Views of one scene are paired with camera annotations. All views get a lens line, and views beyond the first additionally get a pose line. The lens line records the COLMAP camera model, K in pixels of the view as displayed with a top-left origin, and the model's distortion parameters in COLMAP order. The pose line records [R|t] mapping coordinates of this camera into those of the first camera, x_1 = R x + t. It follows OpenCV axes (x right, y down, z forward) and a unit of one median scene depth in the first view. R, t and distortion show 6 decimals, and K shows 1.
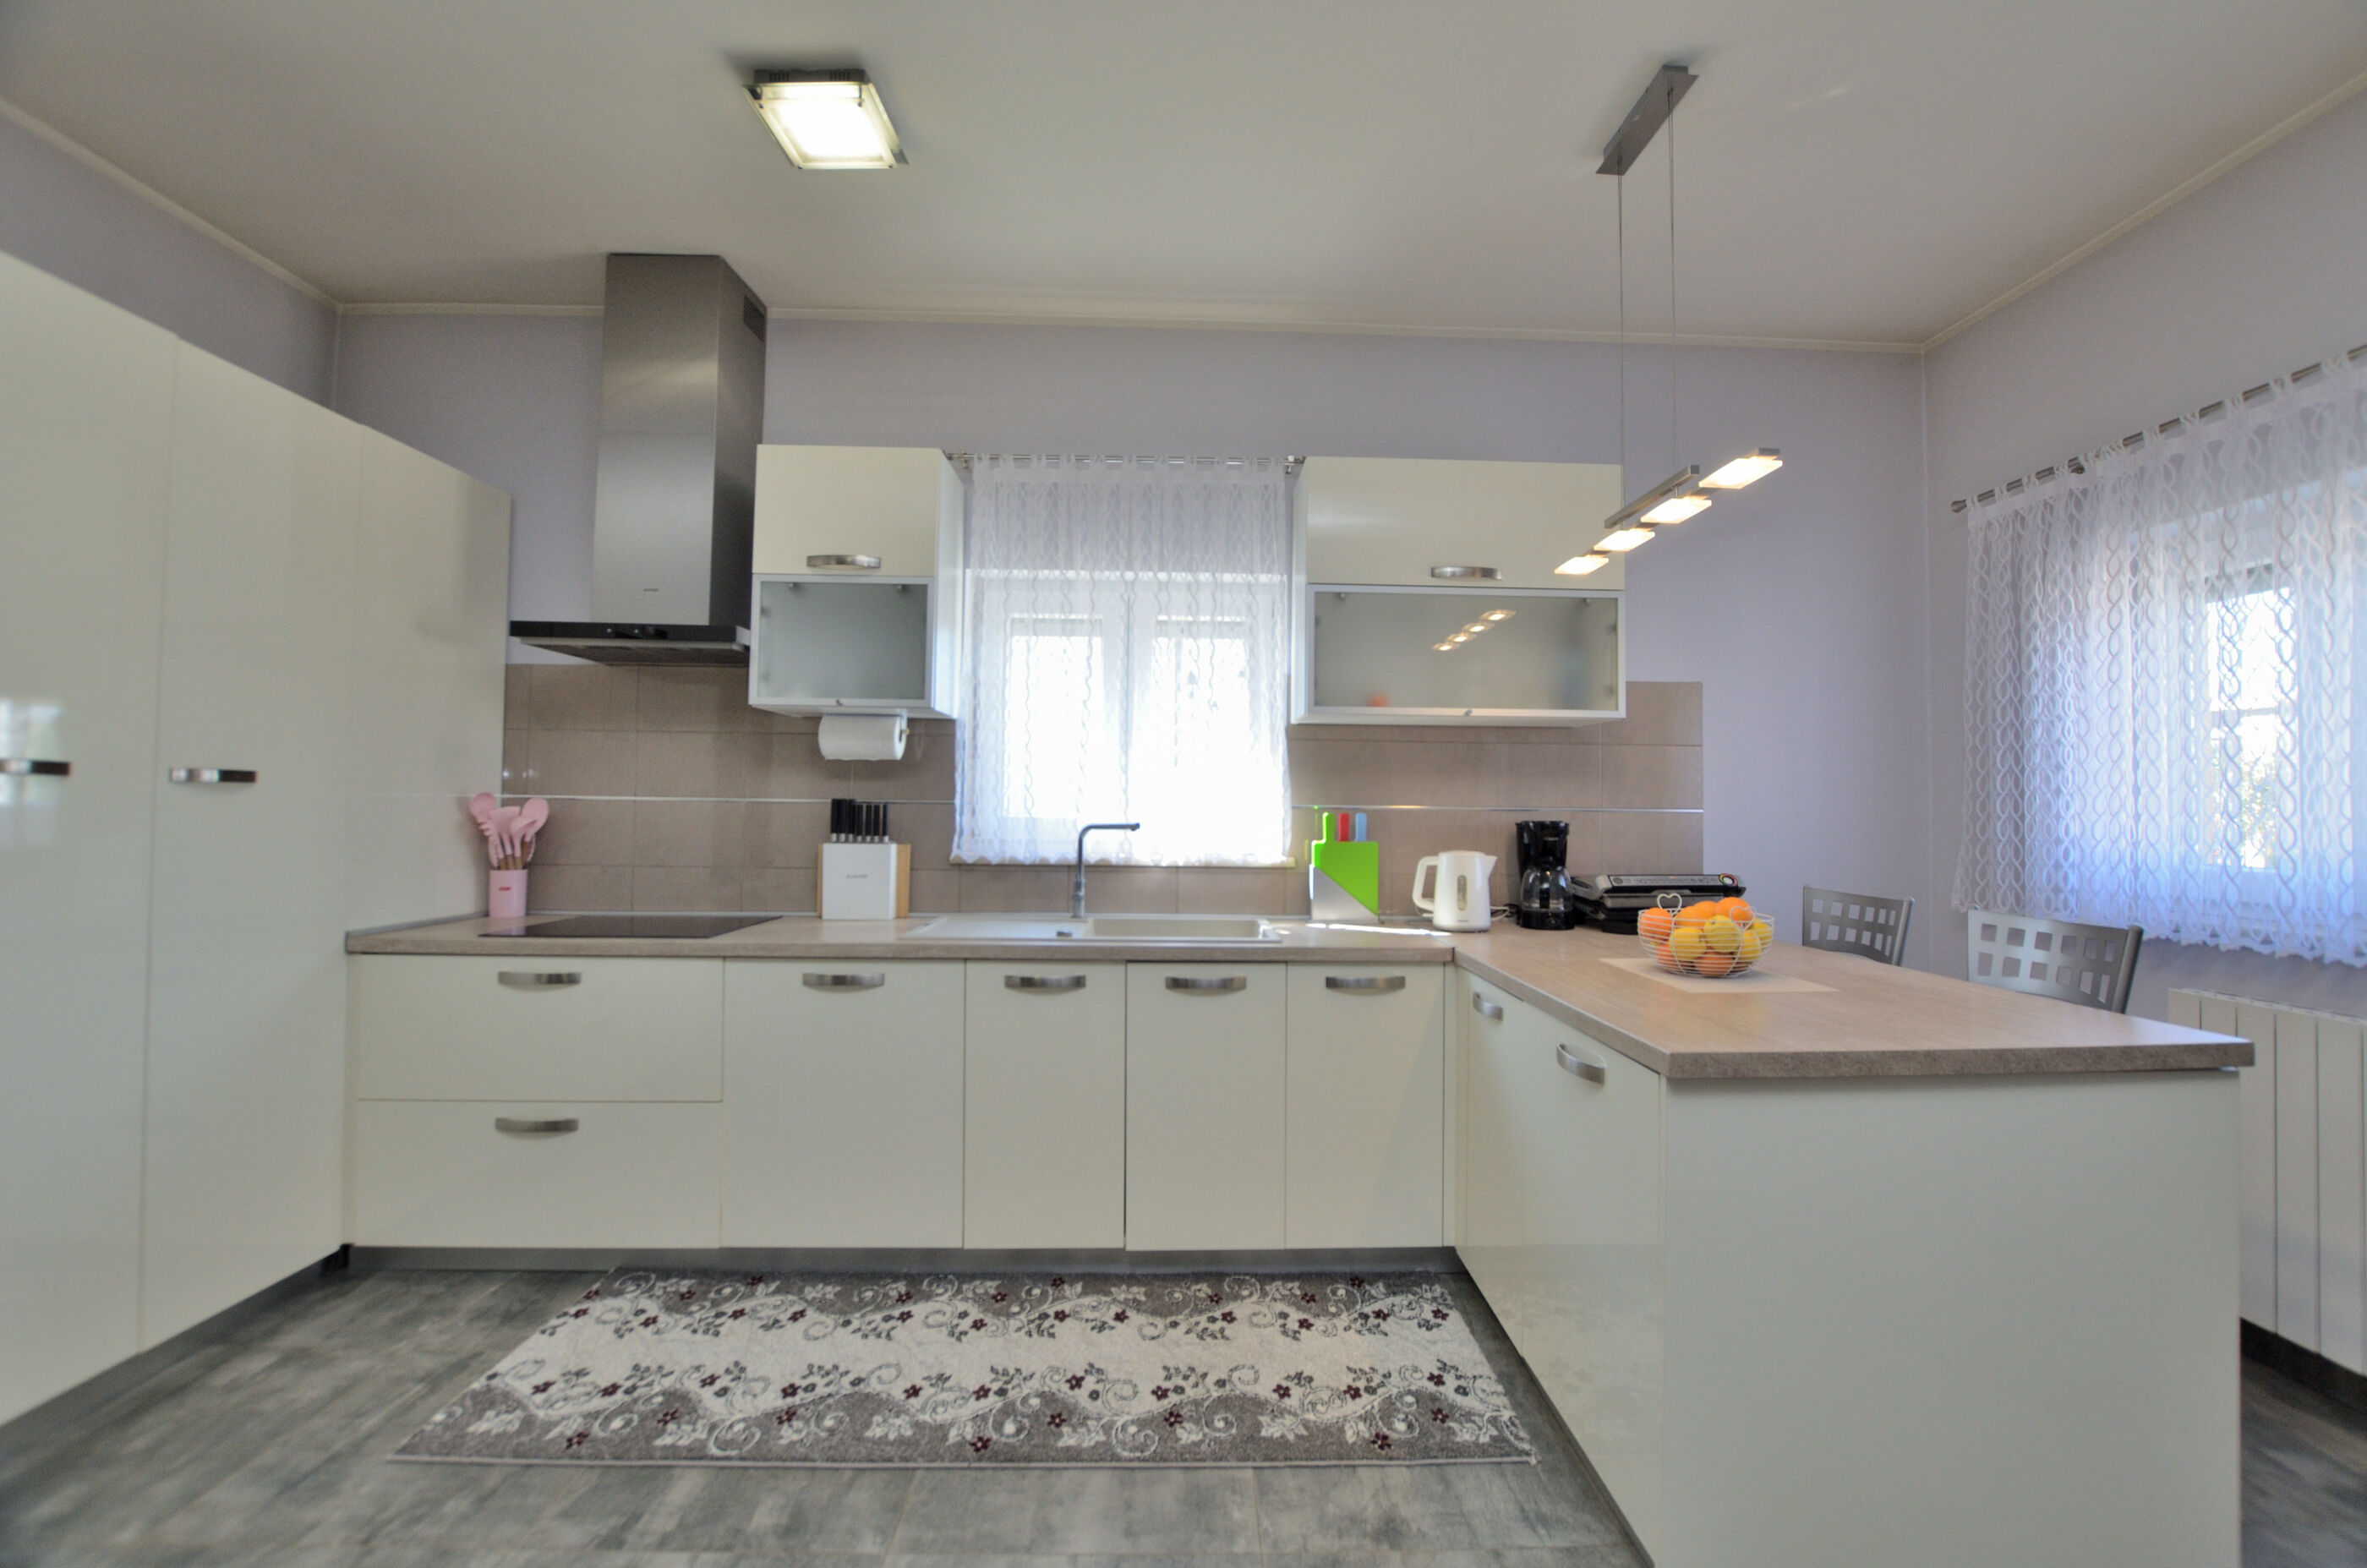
lens RADIAL K [[1043.5, 0, 1213.6], [0, 1043.5, 778.9], [0, 0, 1]] dist [-0.033713, 0.004859]
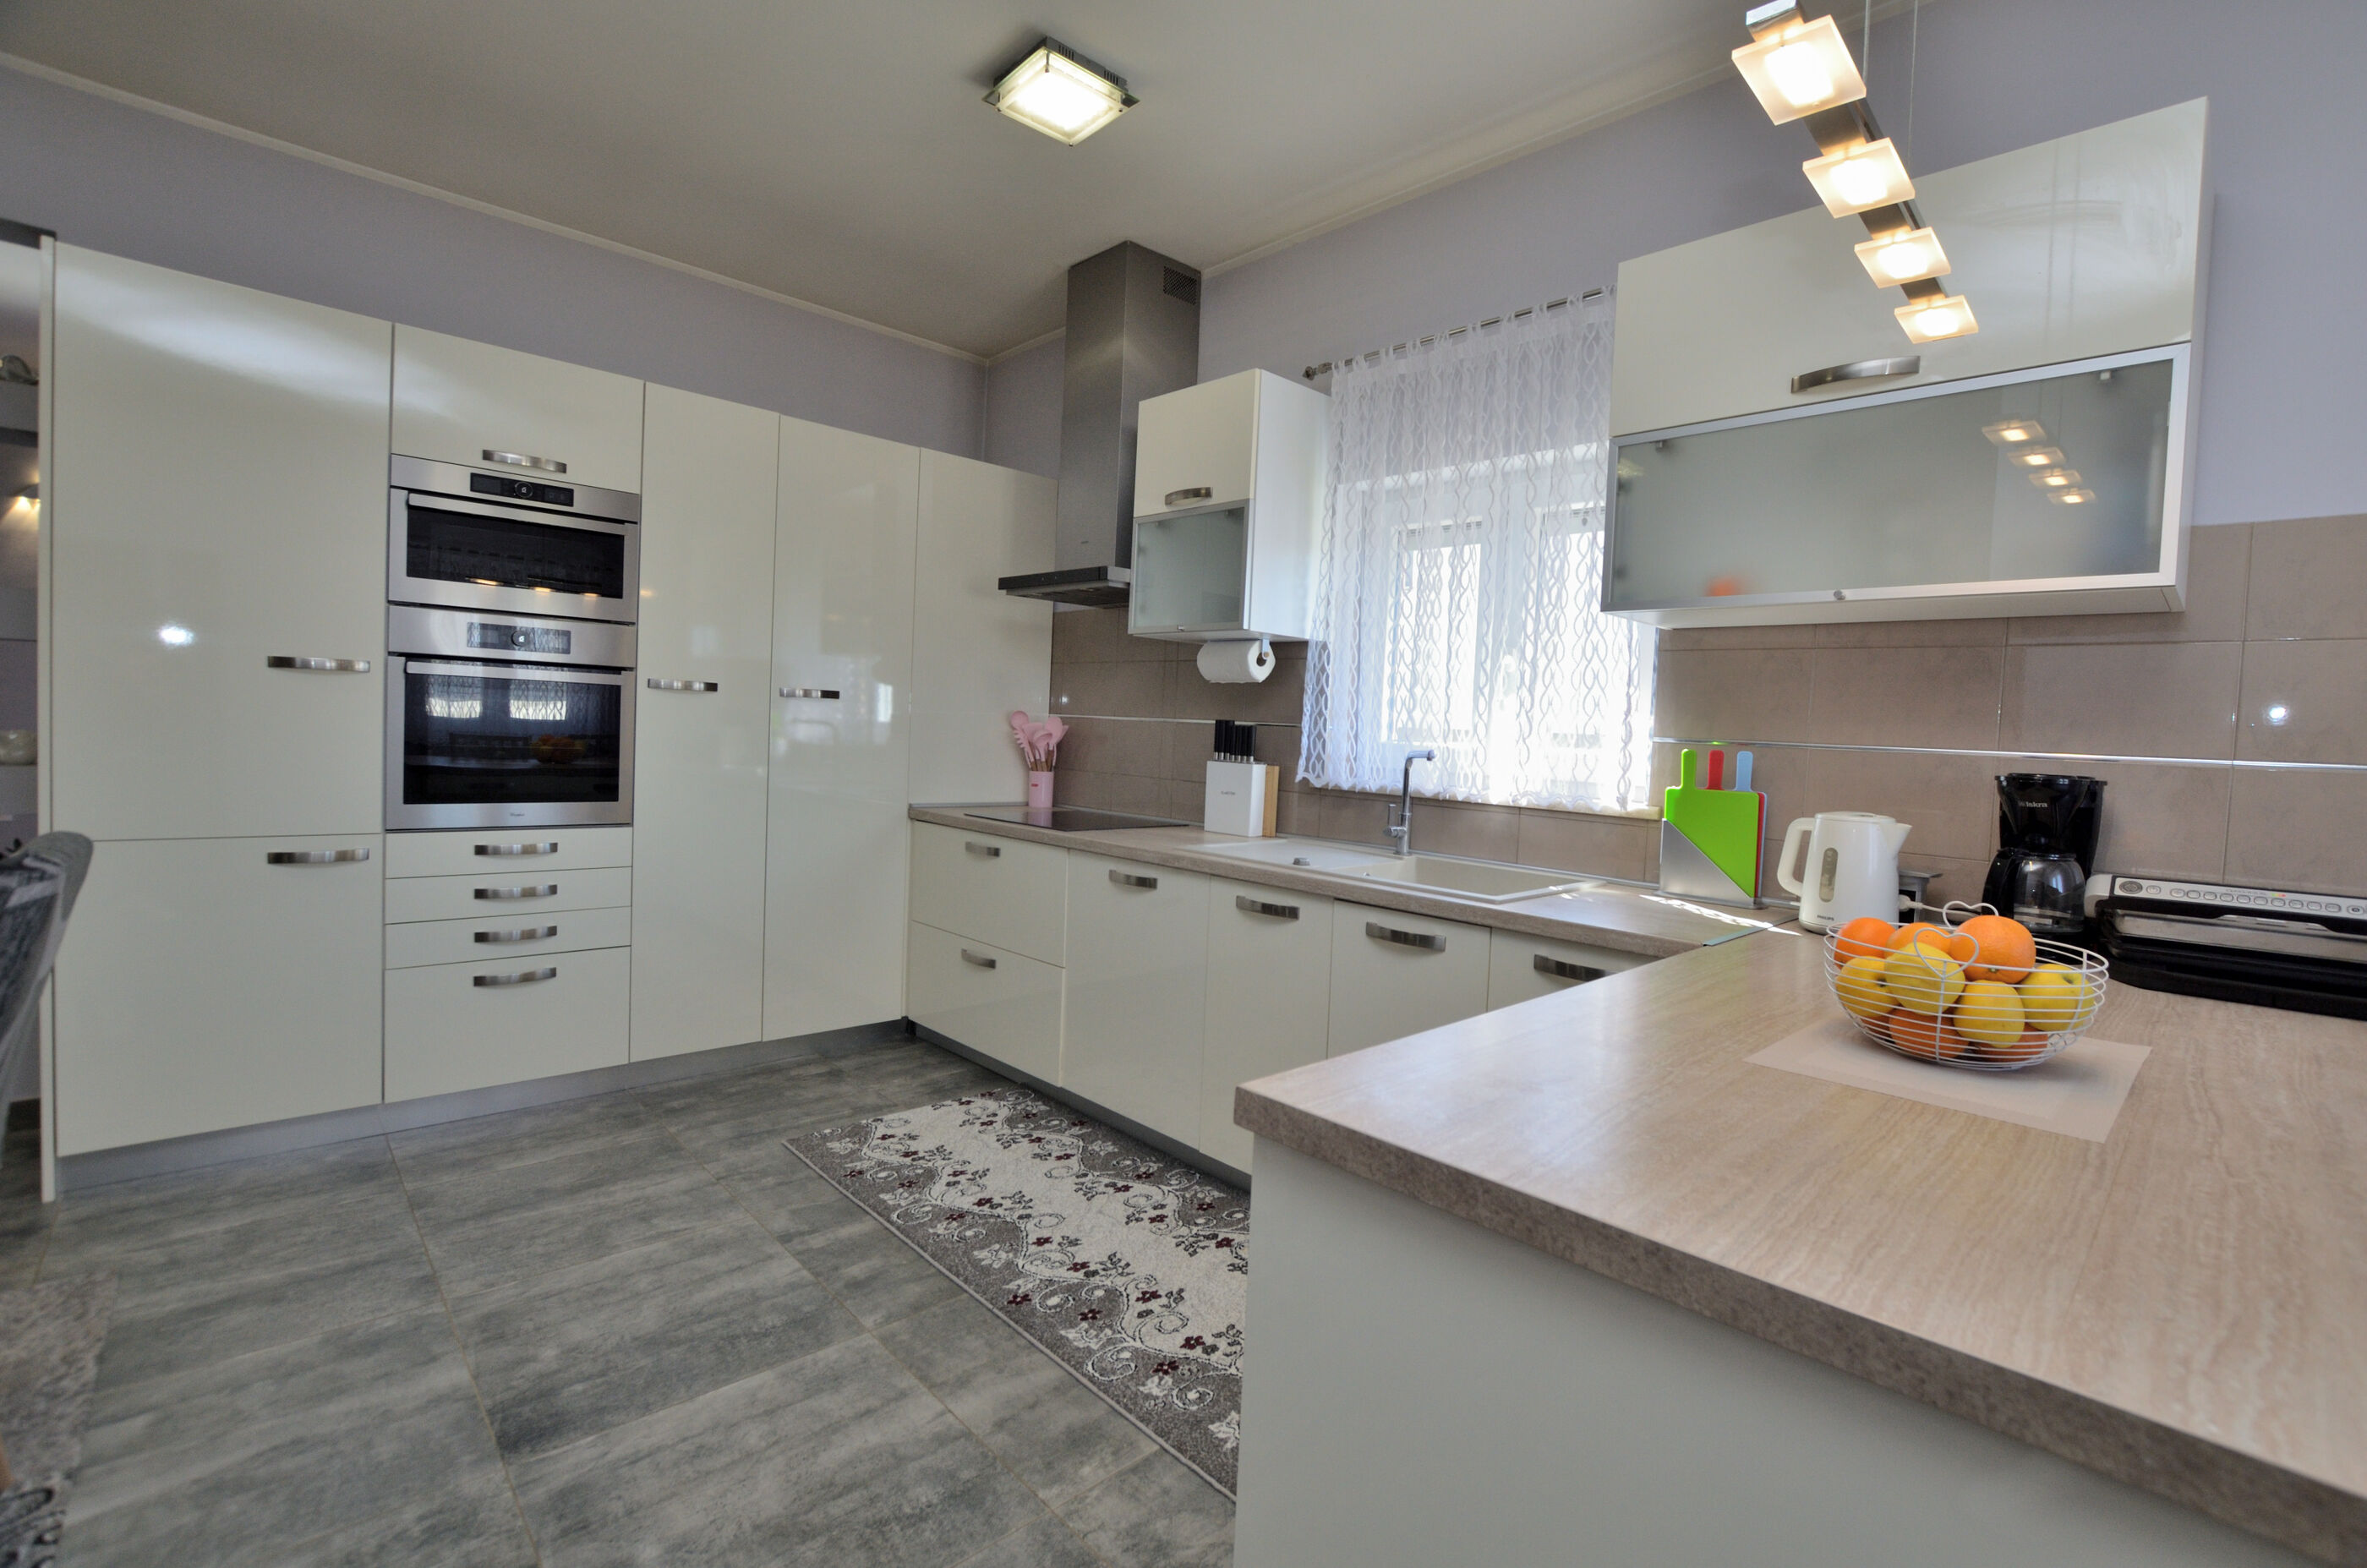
lens RADIAL K [[1043.5, 0, 1212.0], [0, 1043.5, 777.2], [0, 0, 1]] dist [-0.033713, 0.004859]
pose [[0.670863, 0.053359, -0.739659, 0.543474], [-0.017969, 0.998285, 0.055719, 0.022835], [0.741364, -0.024089, 0.670671, 0.337459]]
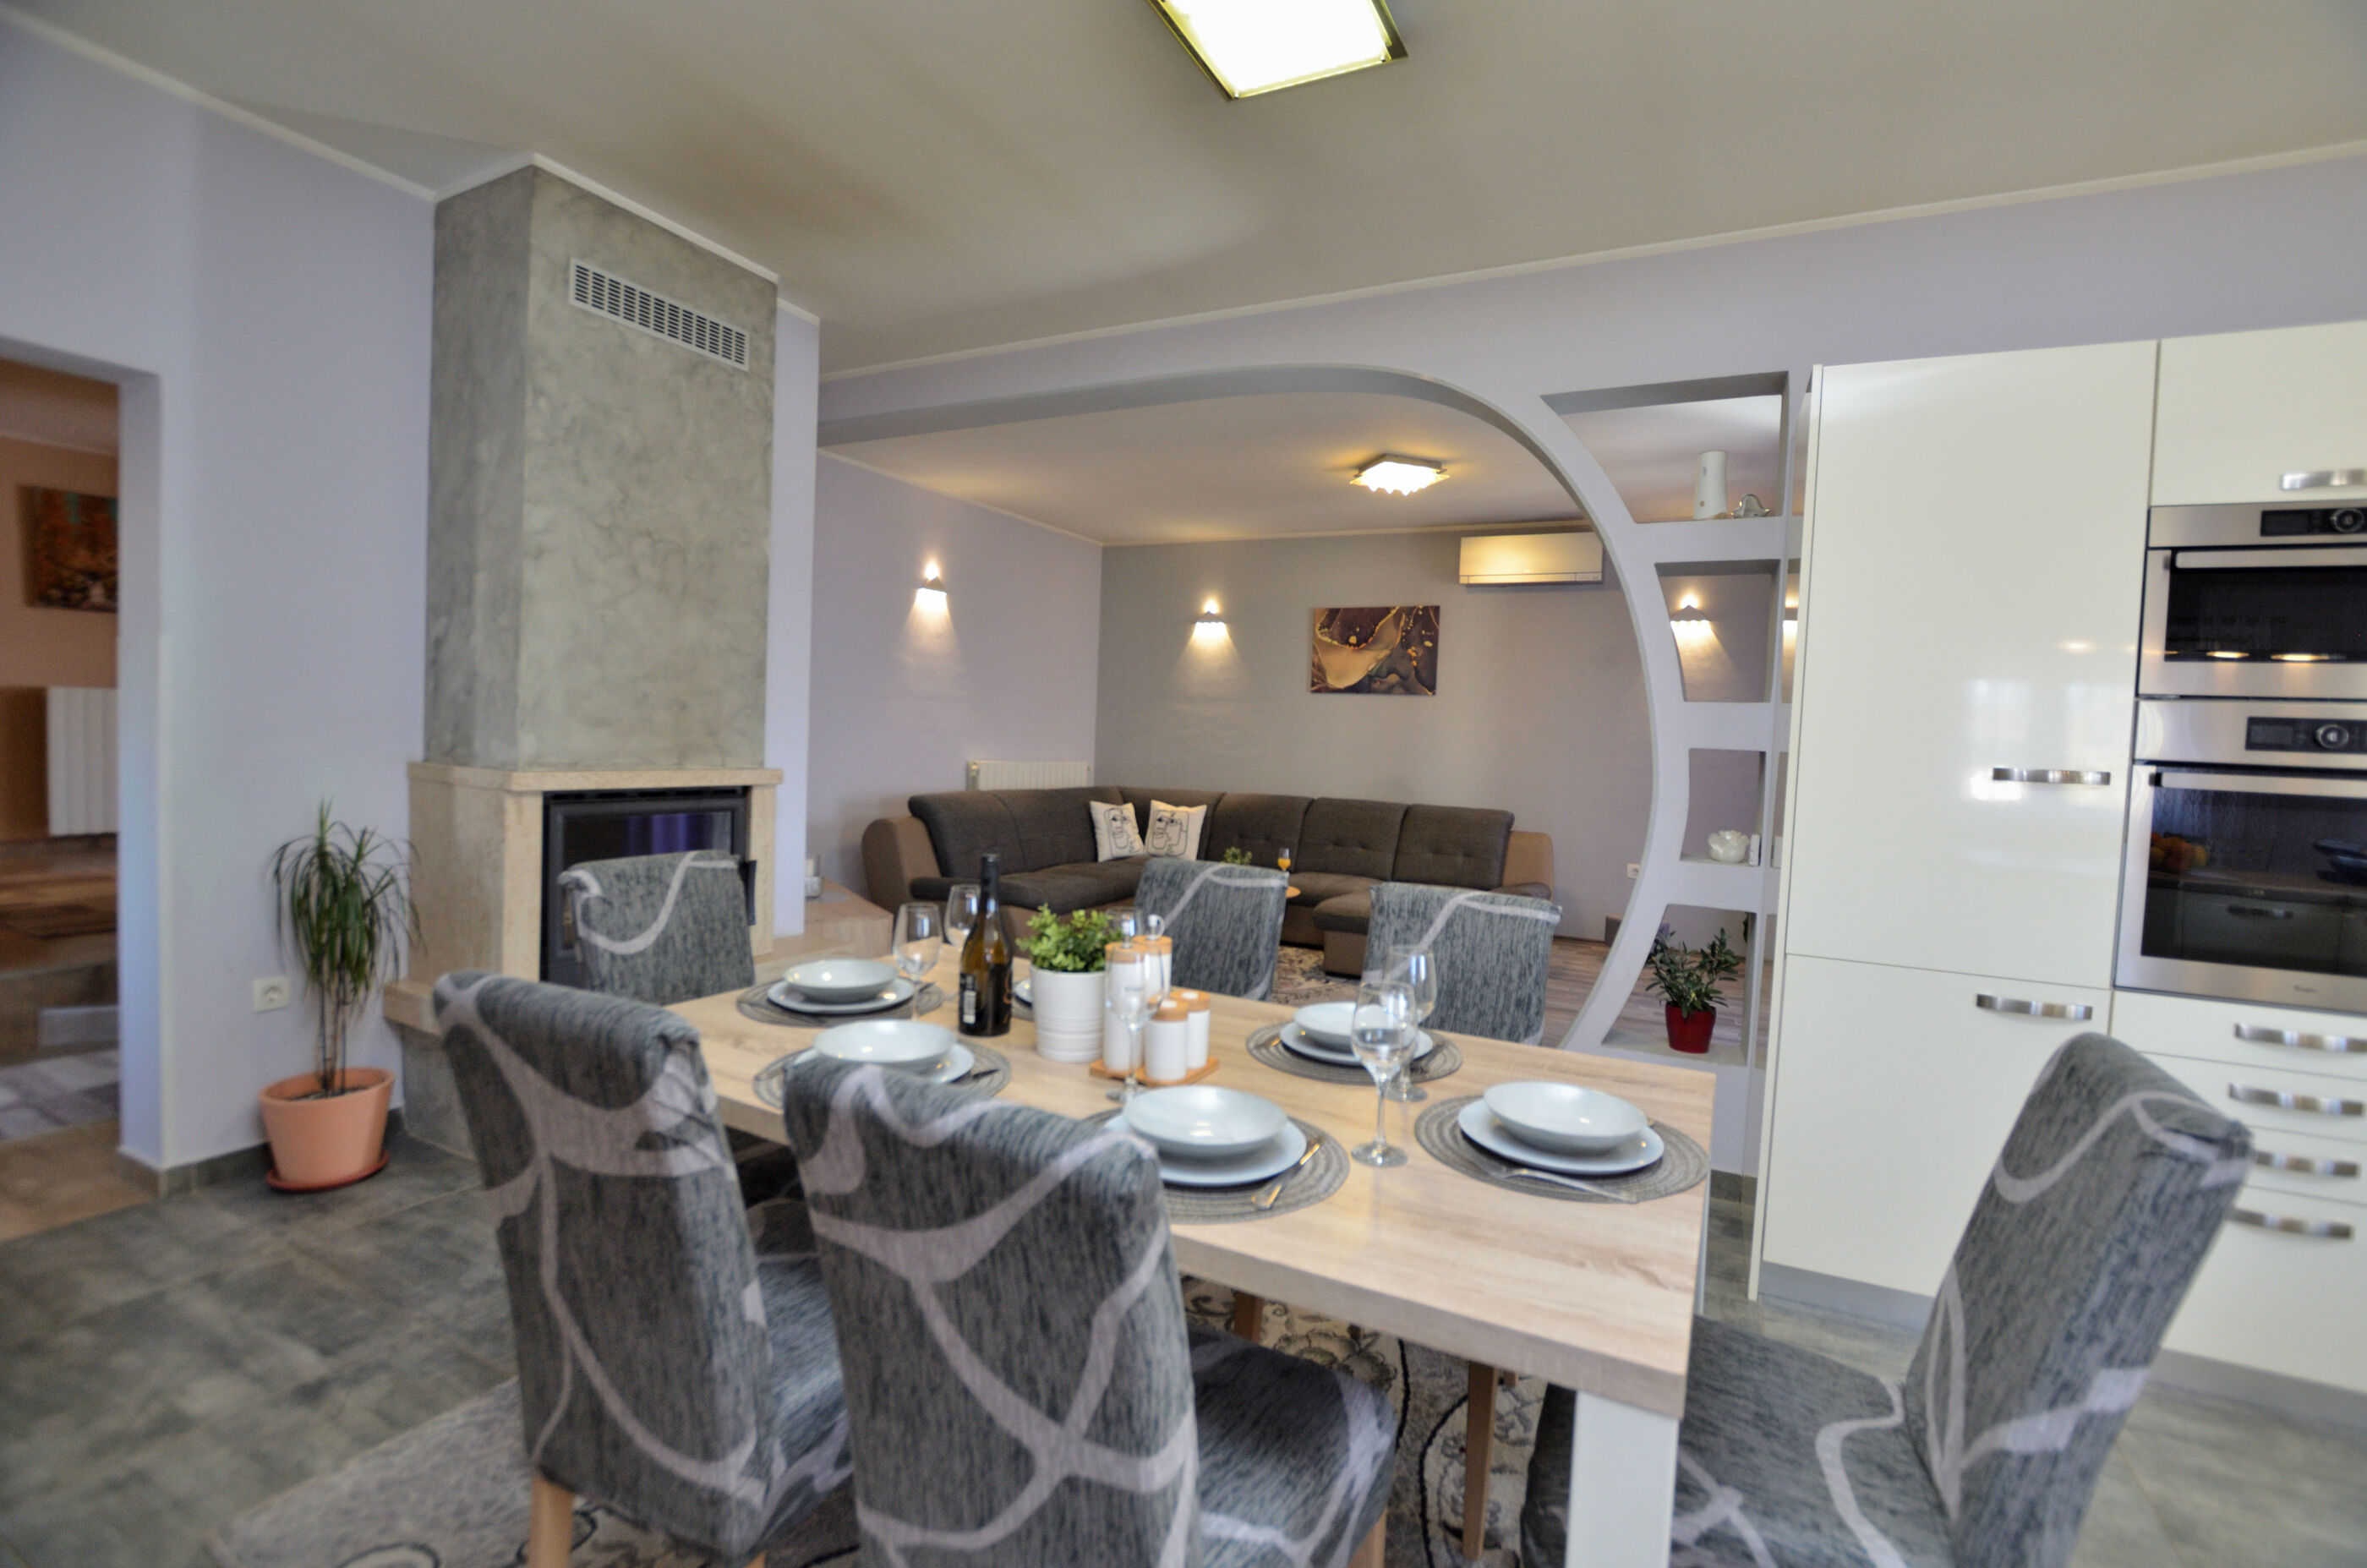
lens RADIAL K [[1043.5, 0, 1202.7], [0, 1043.5, 778.6], [0, 0, 1]] dist [-0.033713, 0.004859]
pose [[-0.477363, 0.008068, -0.878669, 0.259296], [-0.021192, 0.999561, 0.020692, -0.019295], [0.878451, 0.028498, -0.476983, 0.144689]]
